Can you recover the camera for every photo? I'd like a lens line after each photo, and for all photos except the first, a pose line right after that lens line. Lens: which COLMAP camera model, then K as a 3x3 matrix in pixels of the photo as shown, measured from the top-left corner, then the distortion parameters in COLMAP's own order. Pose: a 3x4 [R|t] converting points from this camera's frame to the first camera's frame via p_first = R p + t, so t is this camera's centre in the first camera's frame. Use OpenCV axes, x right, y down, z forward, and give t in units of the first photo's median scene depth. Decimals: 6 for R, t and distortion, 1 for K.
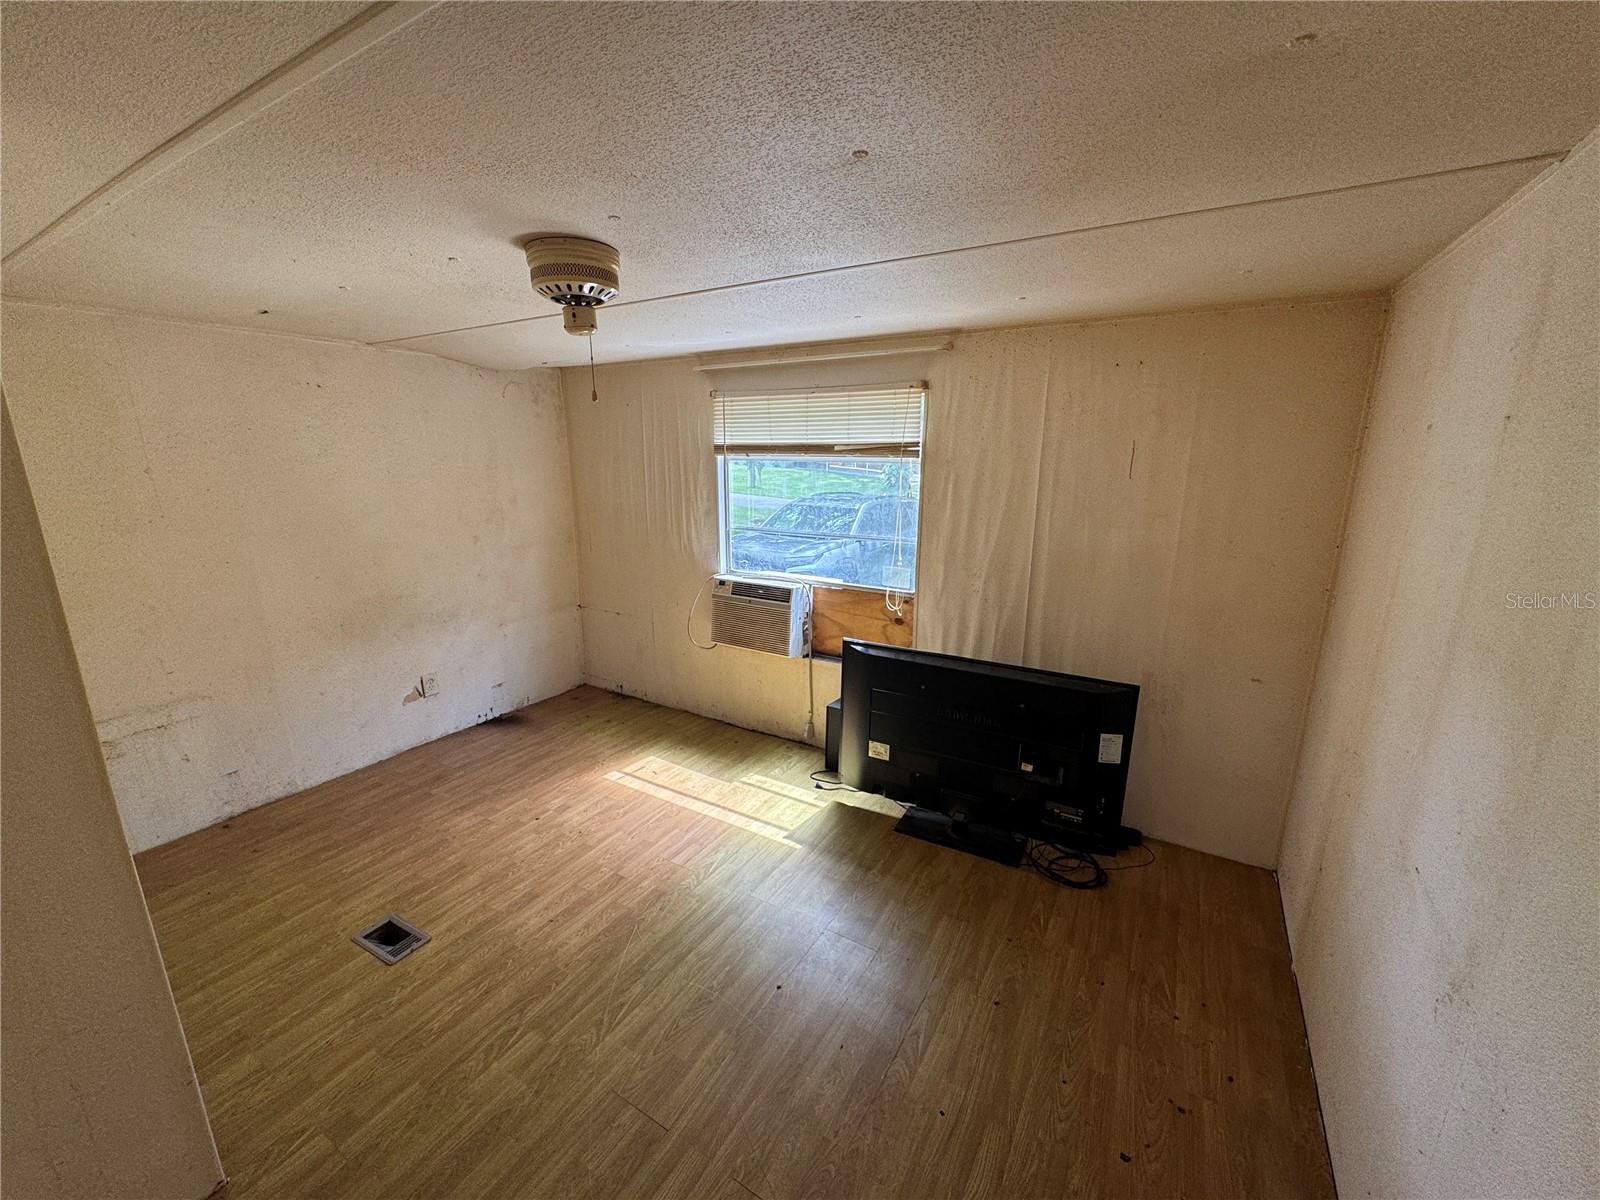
lens RADIAL K [[637.7, 0, 798.9], [0, 637.7, 601.7], [0, 0, 1]] dist [-0.003761, 0.000856]
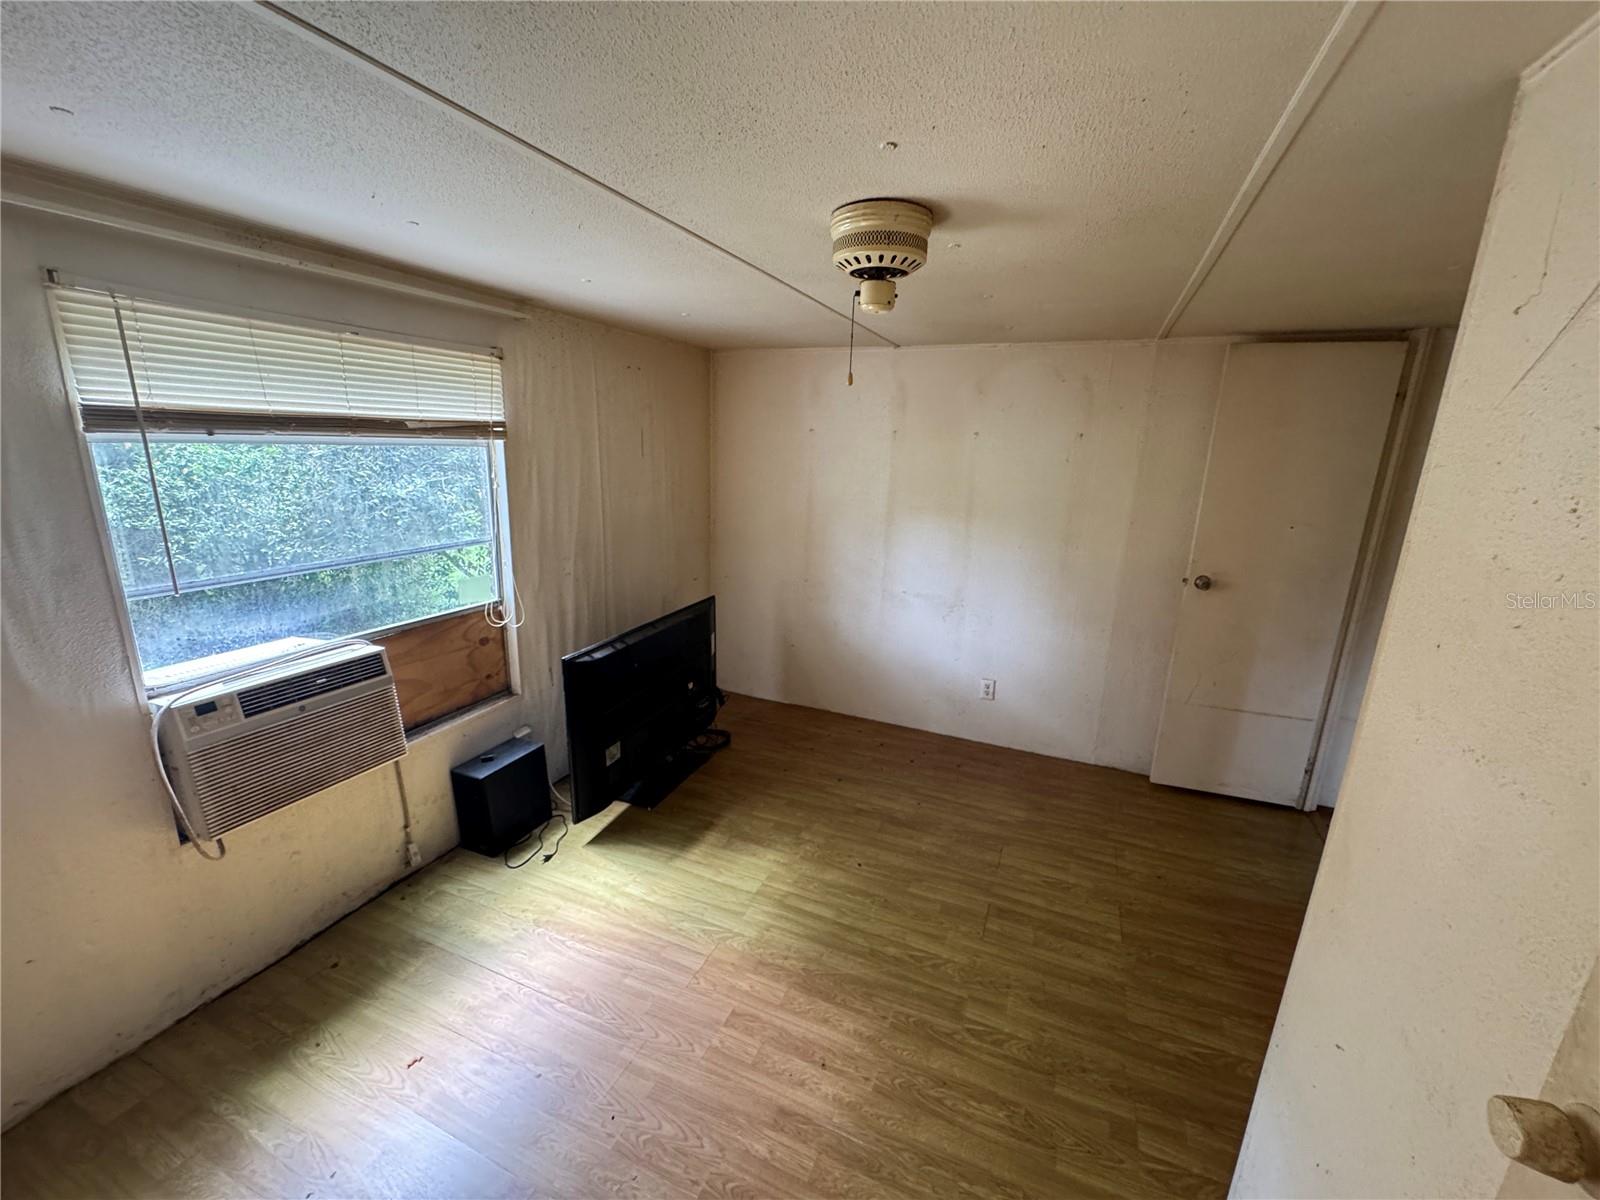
lens RADIAL K [[637.7, 0, 800.6], [0, 637.7, 603.3], [0, 0, 1]] dist [-0.003761, 0.000856]
pose [[-0.133236, -0.250328, 0.958949, -0.834093], [0.200182, 0.940836, 0.273413, -0.195808], [-0.970657, 0.228393, -0.075242, 0.821161]]
